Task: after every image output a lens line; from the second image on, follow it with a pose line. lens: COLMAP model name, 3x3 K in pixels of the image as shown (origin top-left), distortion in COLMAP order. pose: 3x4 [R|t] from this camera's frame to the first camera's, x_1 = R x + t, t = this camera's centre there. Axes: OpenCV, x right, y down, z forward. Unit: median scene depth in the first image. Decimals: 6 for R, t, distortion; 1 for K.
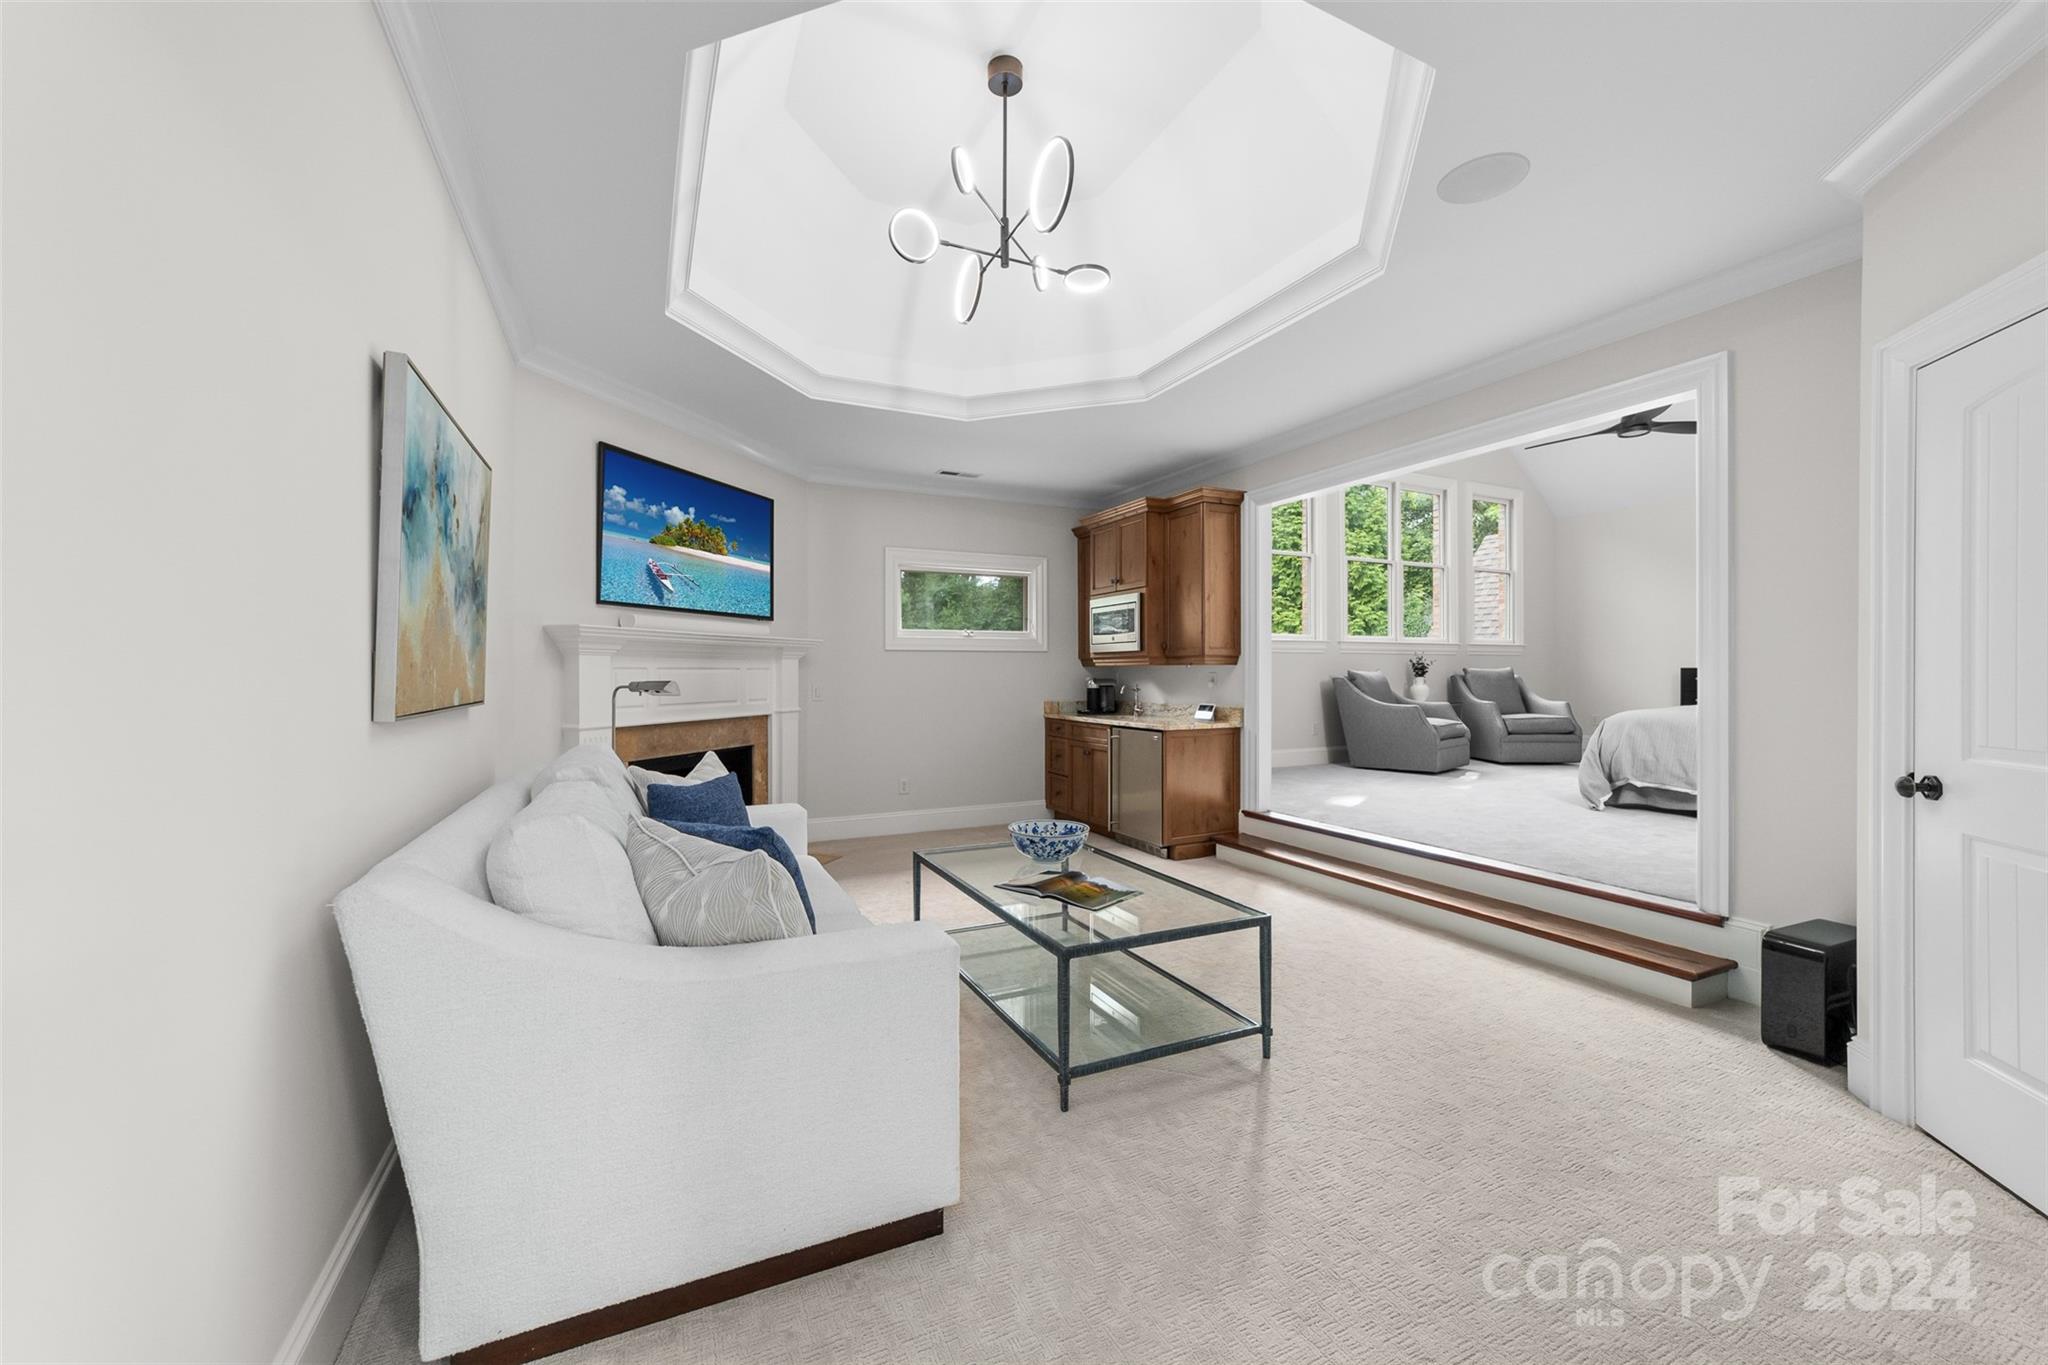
lens RADIAL K [[807.9, 0, 1019.6], [0, 807.9, 684.0], [0, 0, 1]] dist [-0.000918, -0.000030]
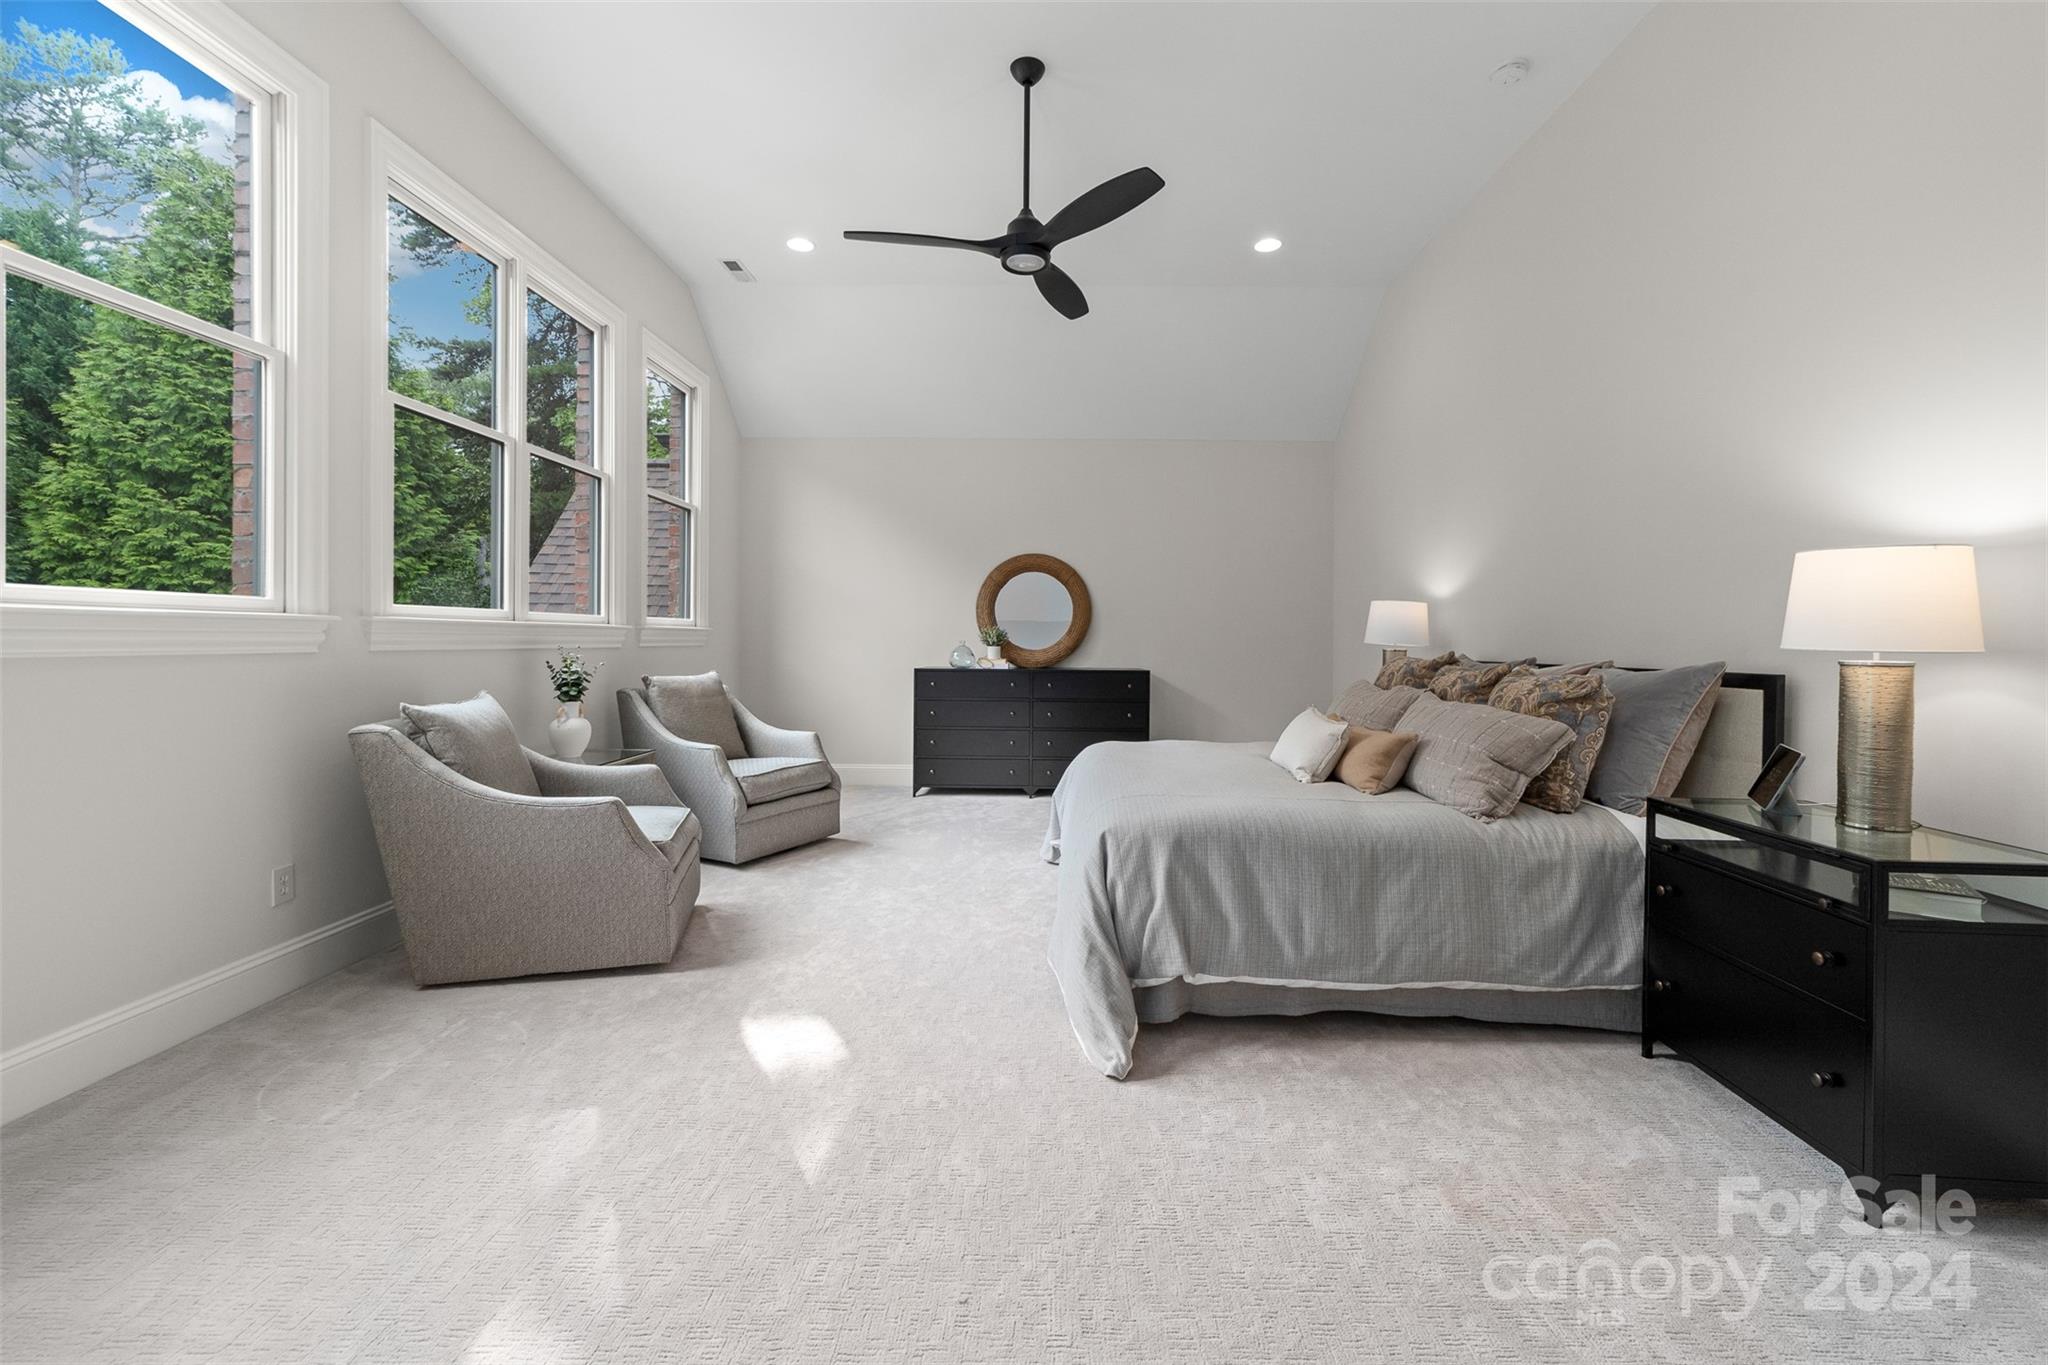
lens RADIAL K [[807.9, 0, 1027.9], [0, 807.9, 664.0], [0, 0, 1]] dist [-0.000918, -0.000030]
pose [[0.456563, -0.015609, 0.889554, 0.202973], [-0.001068, 0.999836, 0.018092, -0.039365], [-0.889690, -0.009210, 0.456472, 0.554901]]
